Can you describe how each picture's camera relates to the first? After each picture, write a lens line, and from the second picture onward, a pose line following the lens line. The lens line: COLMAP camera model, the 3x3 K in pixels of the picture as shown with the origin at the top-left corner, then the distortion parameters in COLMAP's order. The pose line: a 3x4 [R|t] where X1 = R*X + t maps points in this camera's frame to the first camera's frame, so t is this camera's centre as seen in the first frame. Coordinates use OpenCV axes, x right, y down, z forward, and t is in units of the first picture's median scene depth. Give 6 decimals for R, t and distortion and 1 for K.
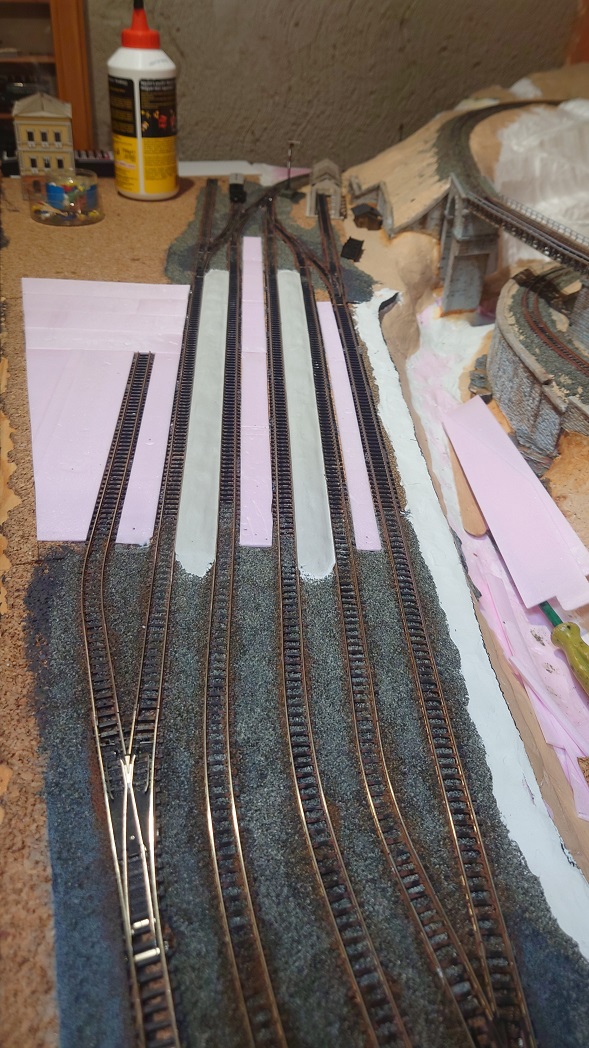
lens RADIAL K [[758.9, 0, 294.5], [0, 758.9, 524.0], [0, 0, 1]] dist [0.080553, -0.112909]
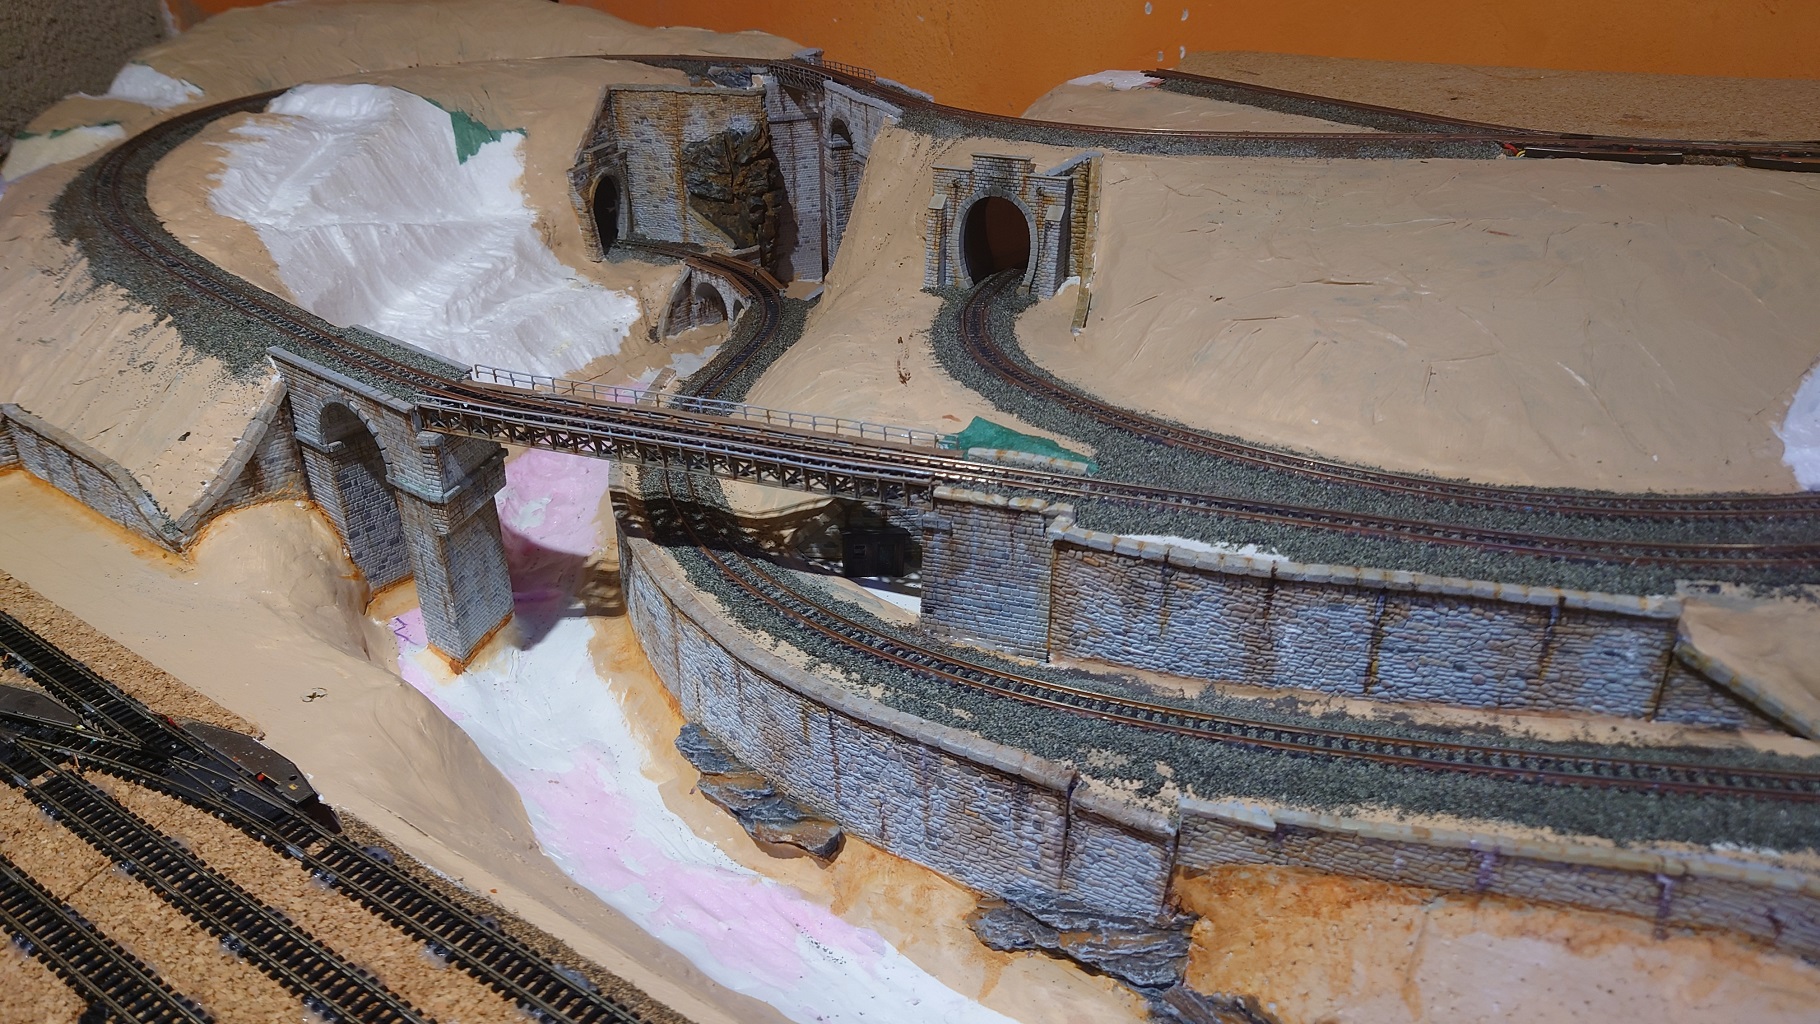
lens RADIAL K [[1317.9, 0, 910.0], [0, 1317.9, 512.0], [0, 0, 1]] dist [0.080553, -0.112909]
pose [[0.594860, -0.424622, 0.682523, -0.272183], [0.506259, 0.857438, 0.092208, -0.769959], [-0.624375, 0.290682, 0.725024, 0.900904]]
